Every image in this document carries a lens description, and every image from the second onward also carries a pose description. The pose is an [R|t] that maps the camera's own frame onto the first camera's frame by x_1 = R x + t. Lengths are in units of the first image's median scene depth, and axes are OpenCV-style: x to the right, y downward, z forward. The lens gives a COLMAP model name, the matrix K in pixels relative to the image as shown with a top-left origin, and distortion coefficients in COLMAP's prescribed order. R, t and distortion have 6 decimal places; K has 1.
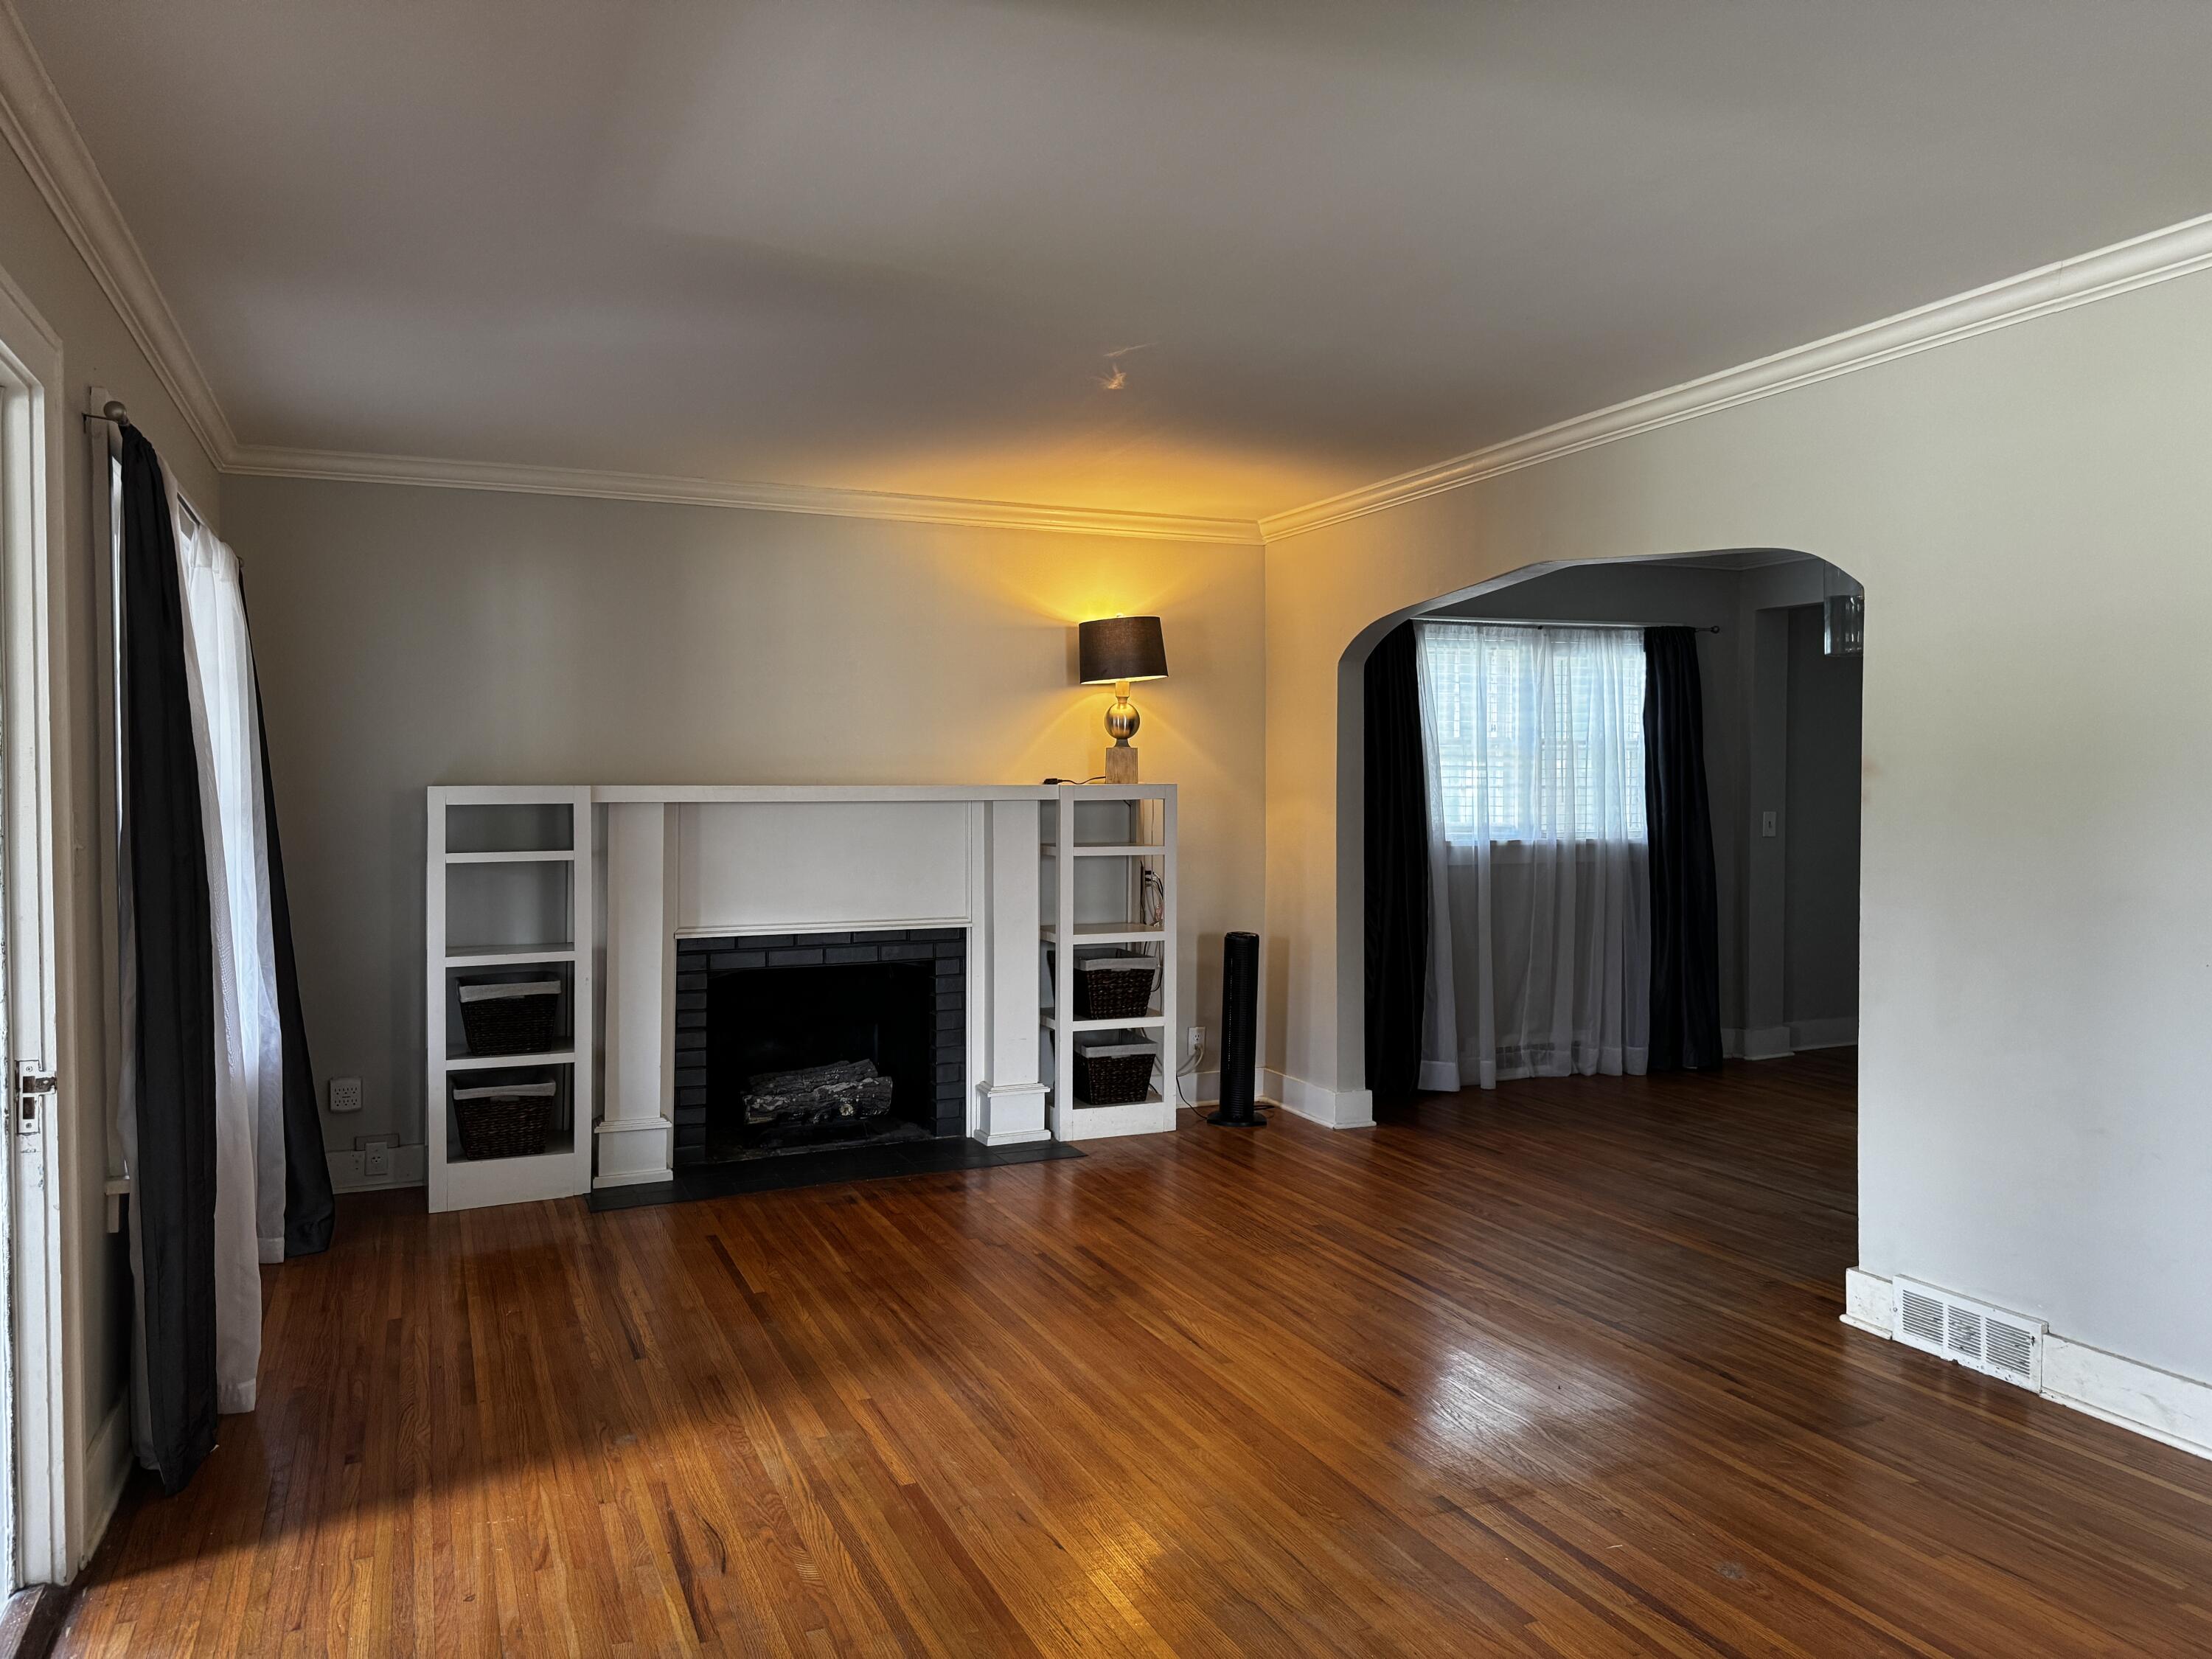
lens RADIAL K [[1566.8, 0, 1118.7], [0, 1566.8, 827.0], [0, 0, 1]] dist [0.150749, -0.211732]
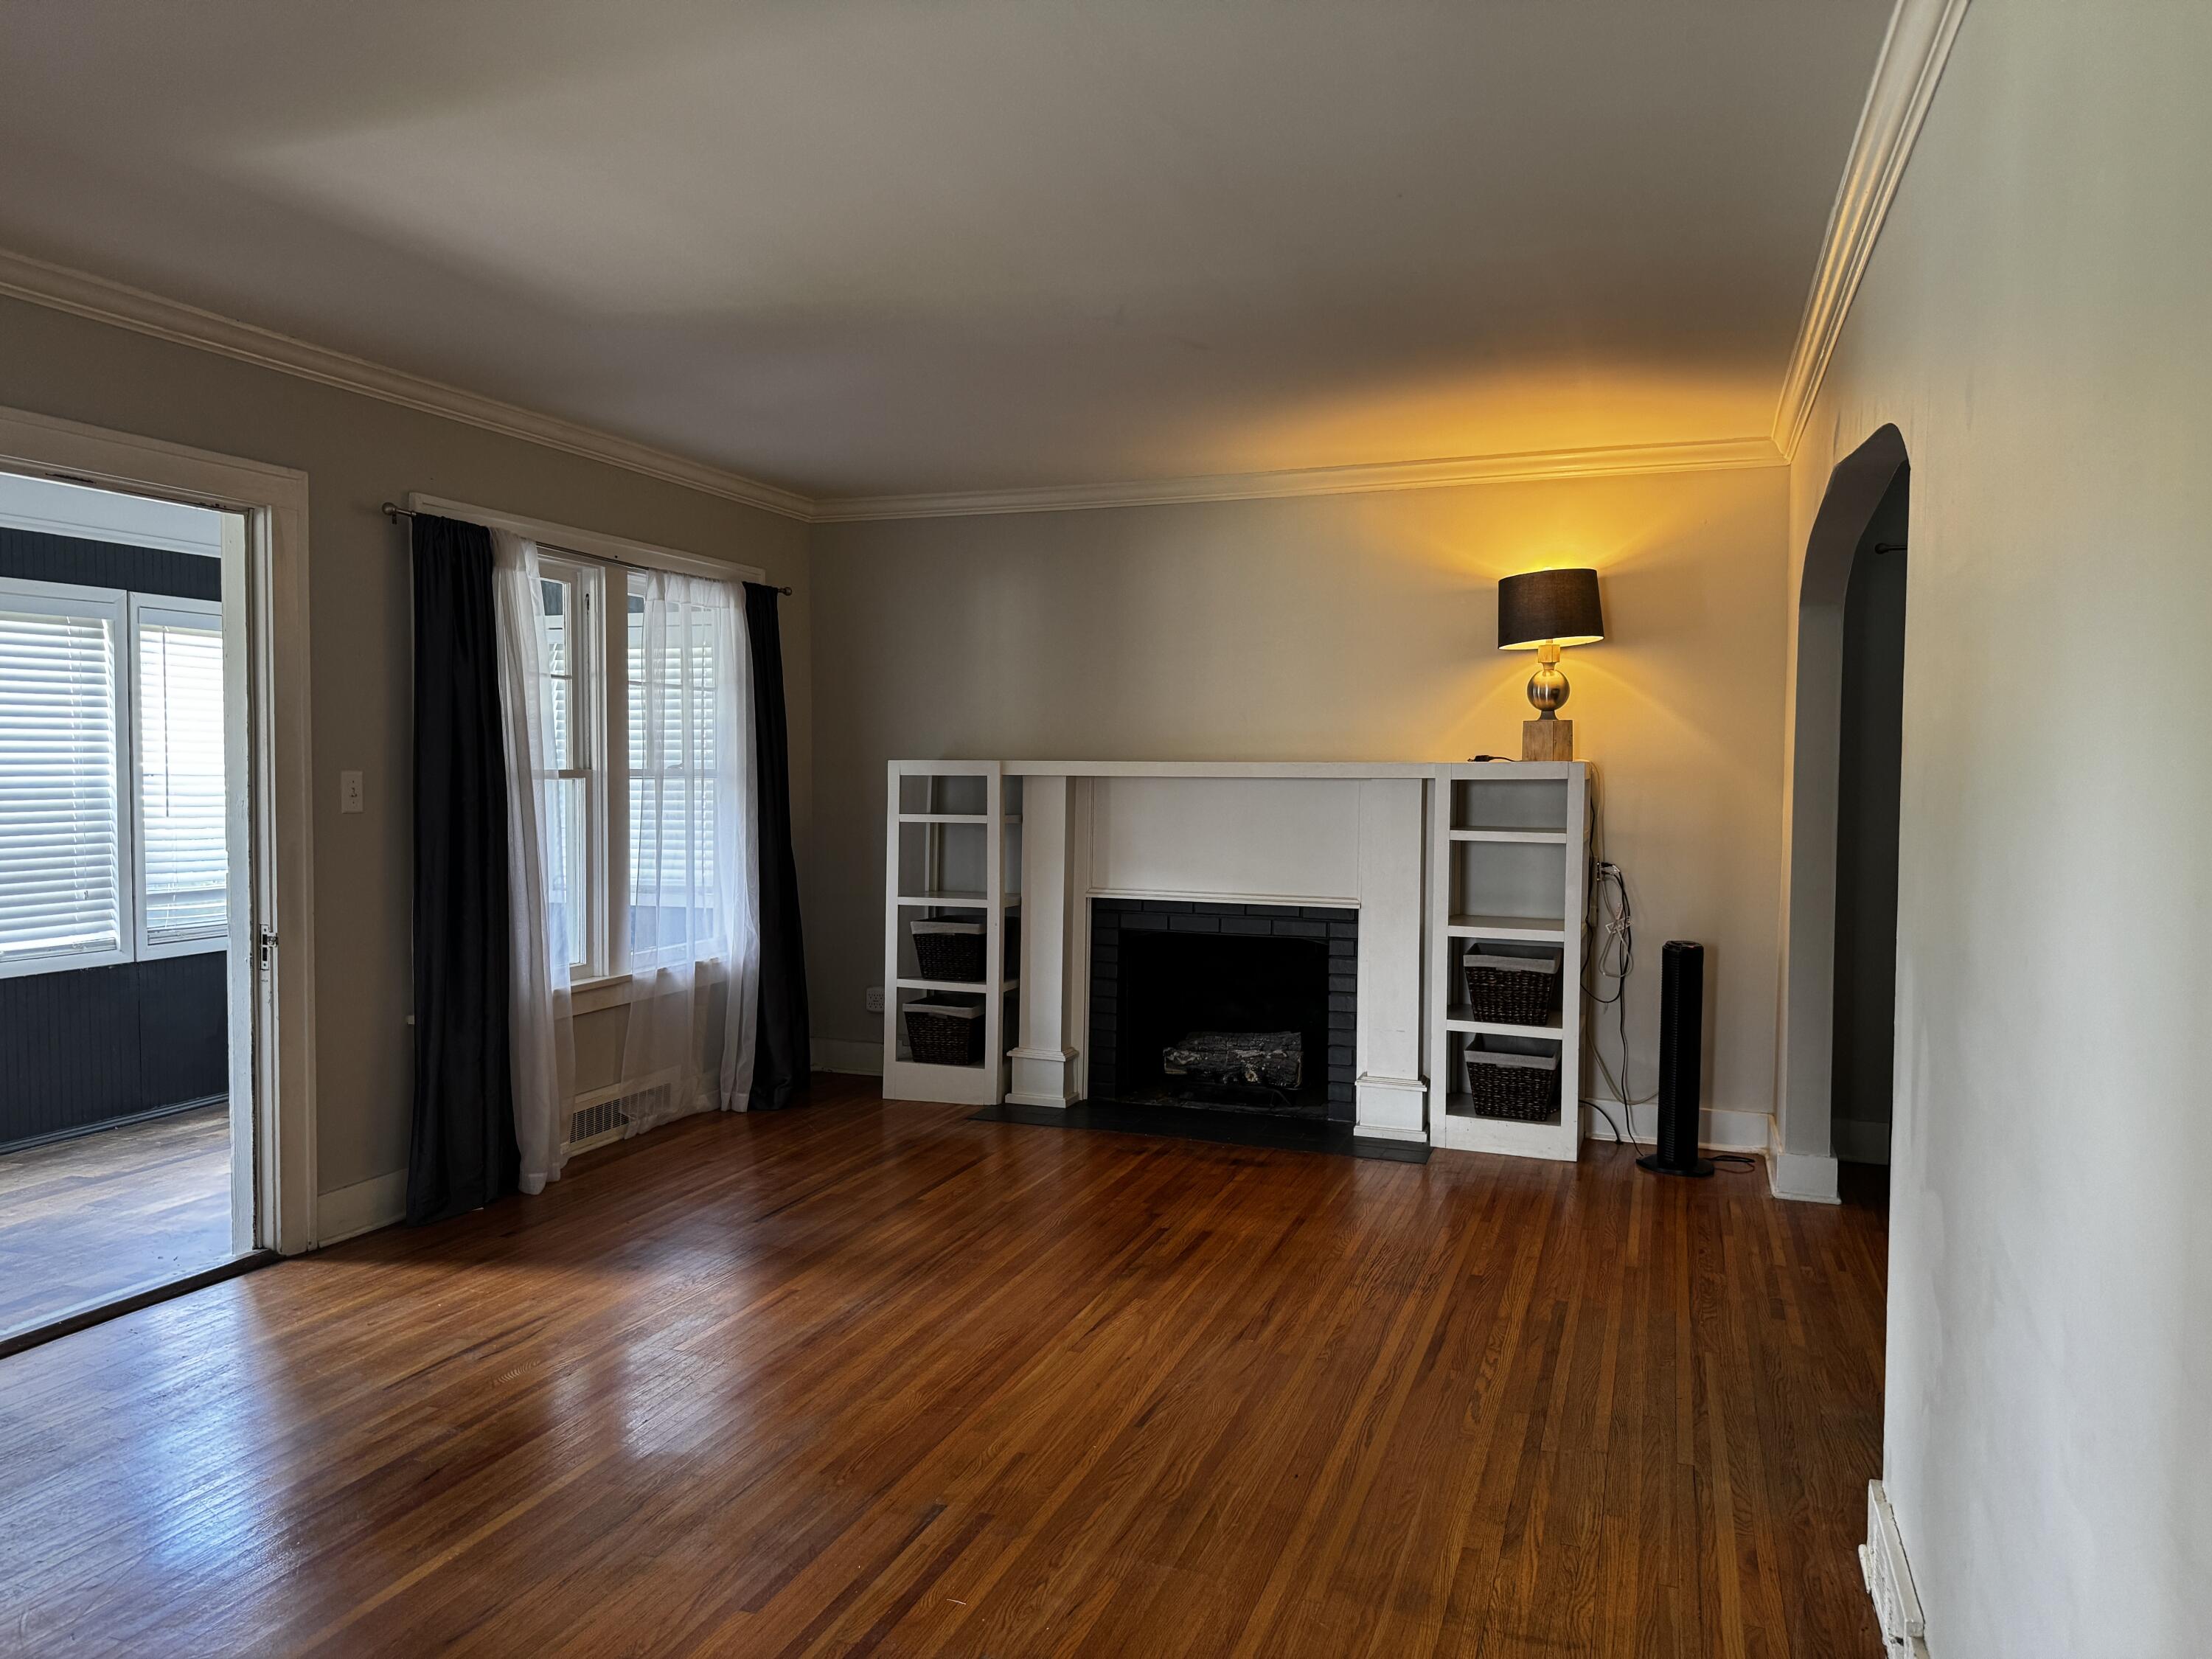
lens RADIAL K [[1563.4, 0, 1095.6], [0, 1563.4, 828.0], [0, 0, 1]] dist [0.158096, -0.271612]
pose [[0.714691, 0.035061, -0.698561, 0.520083], [-0.025632, 0.999385, 0.023937, -0.005580], [0.698971, 0.000798, 0.715150, 0.217392]]
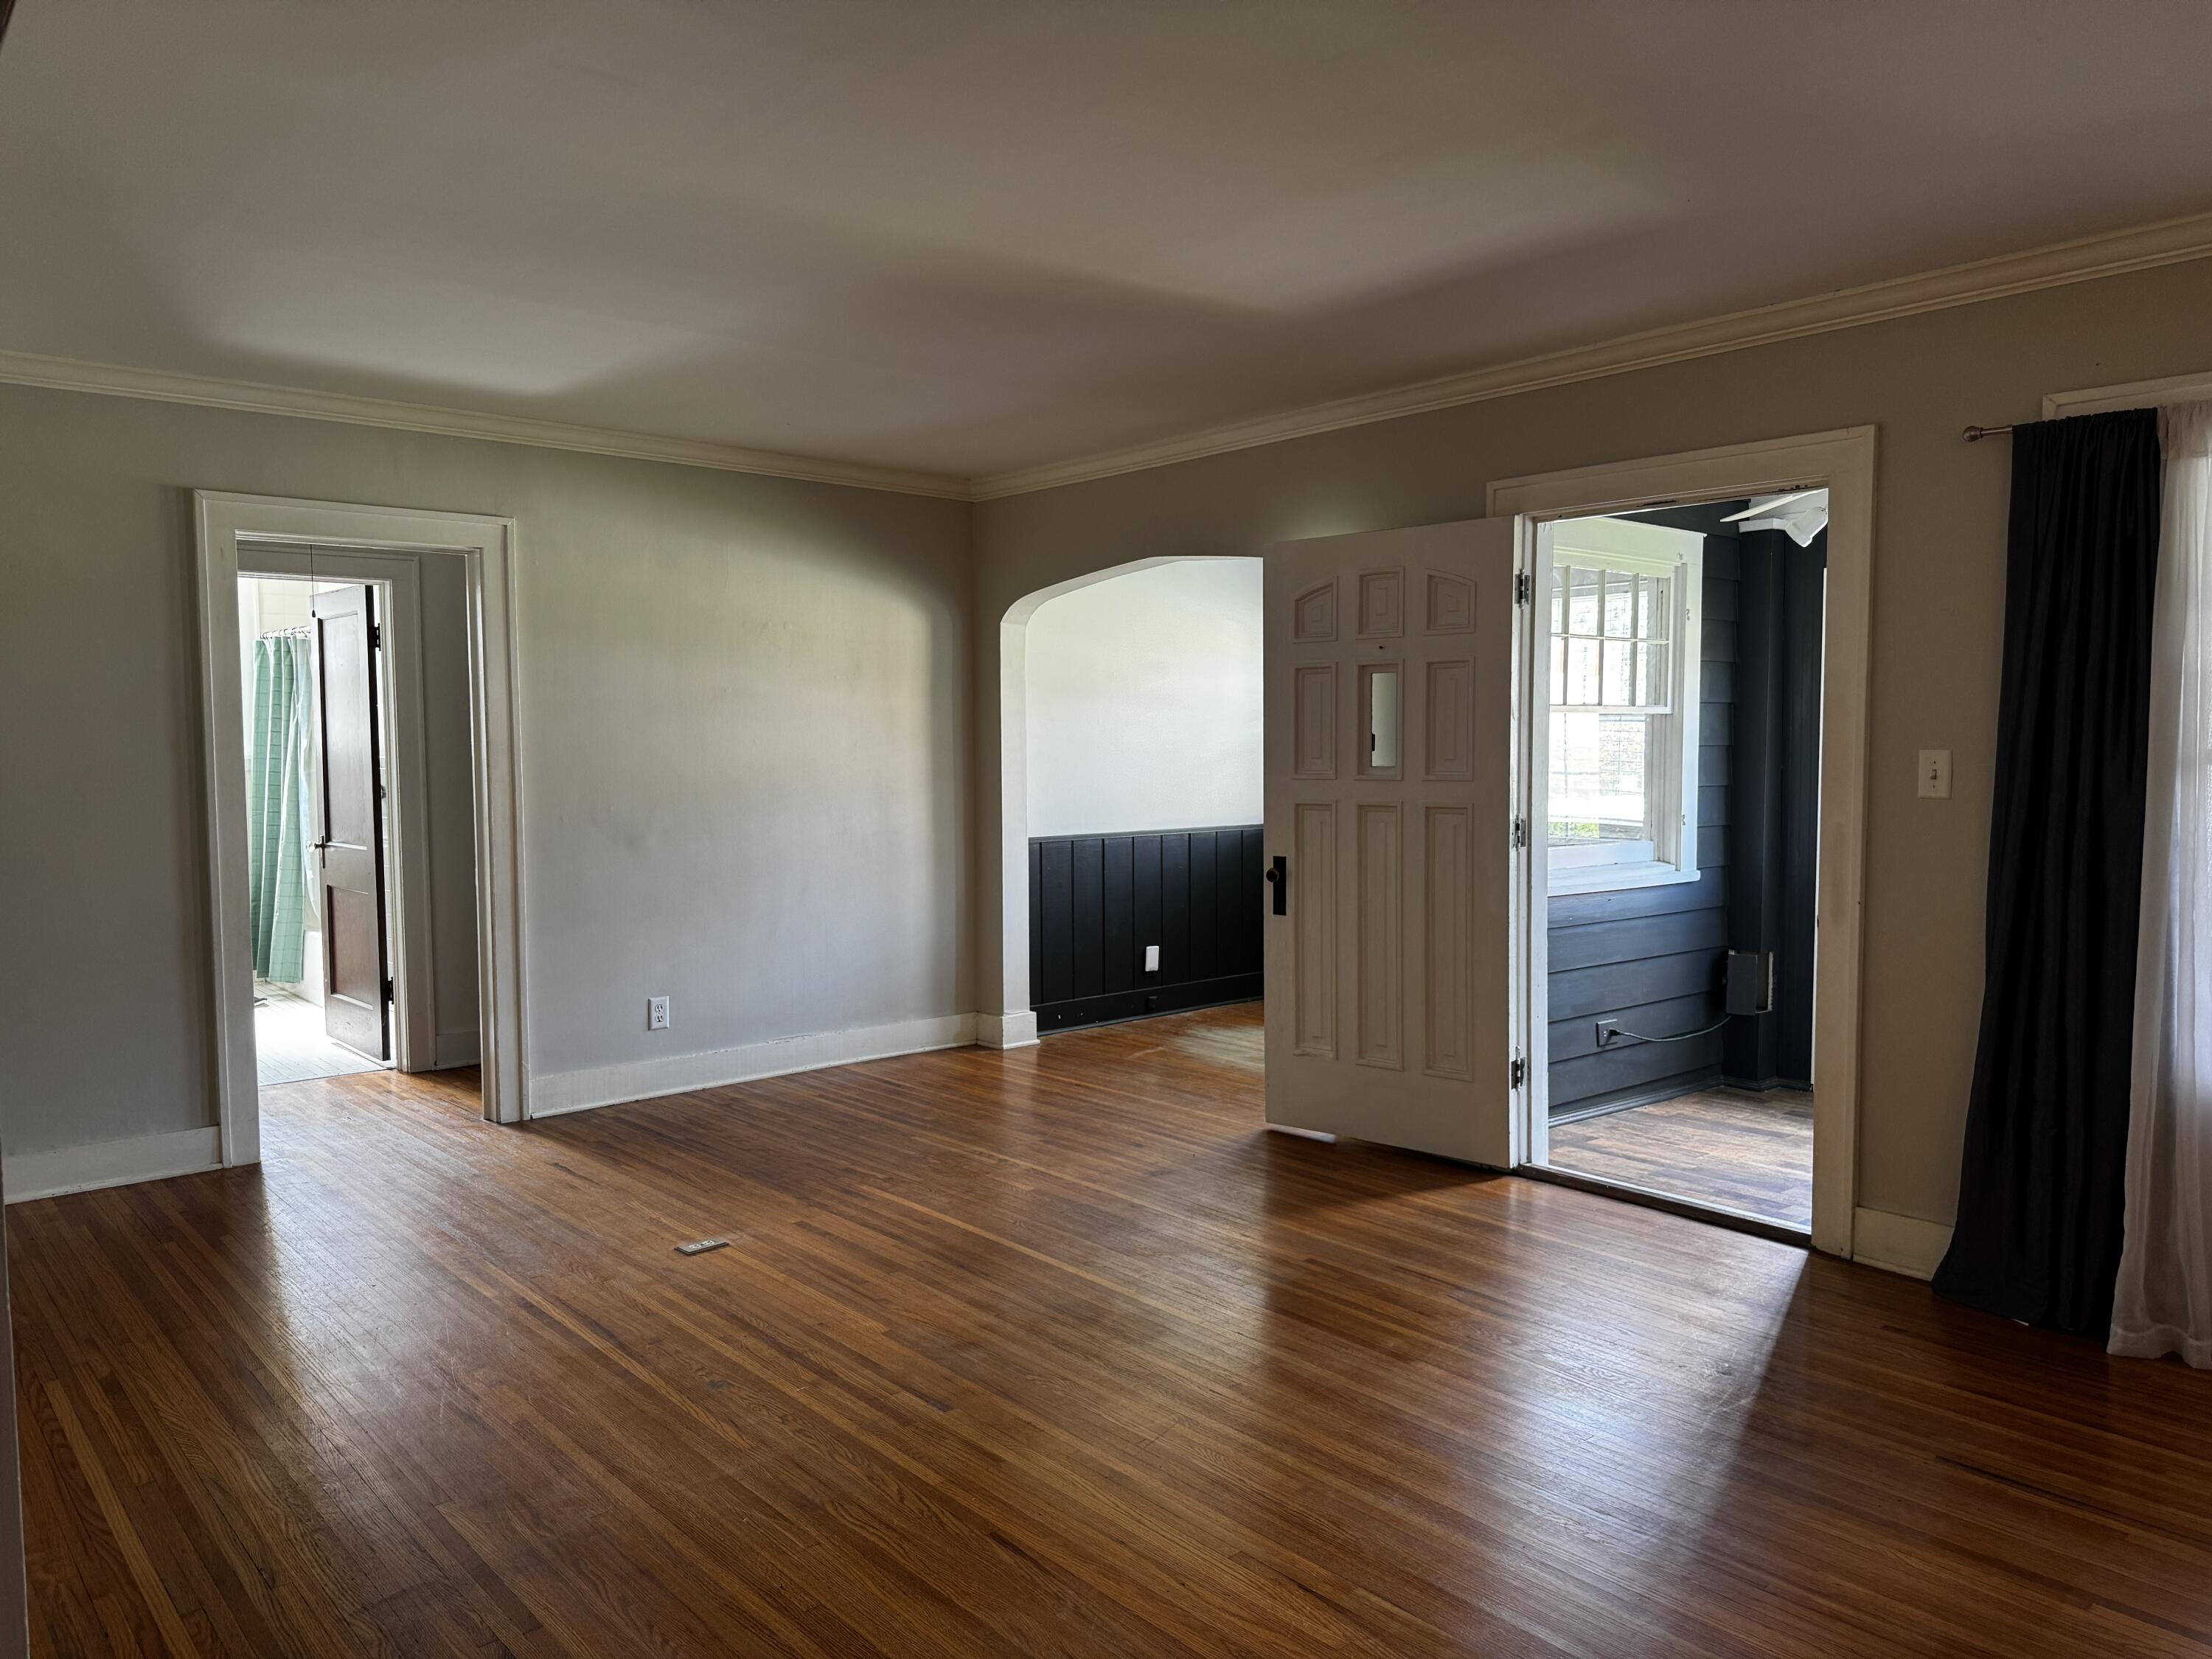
lens RADIAL K [[1566.8, 0, 1118.7], [0, 1566.8, 827.0], [0, 0, 1]] dist [0.150749, -0.211732]
pose [[-0.956897, 0.029621, -0.288913, 0.214123], [0.003752, 0.995963, 0.089687, -0.038606], [0.290403, 0.084738, -0.953145, 1.166763]]
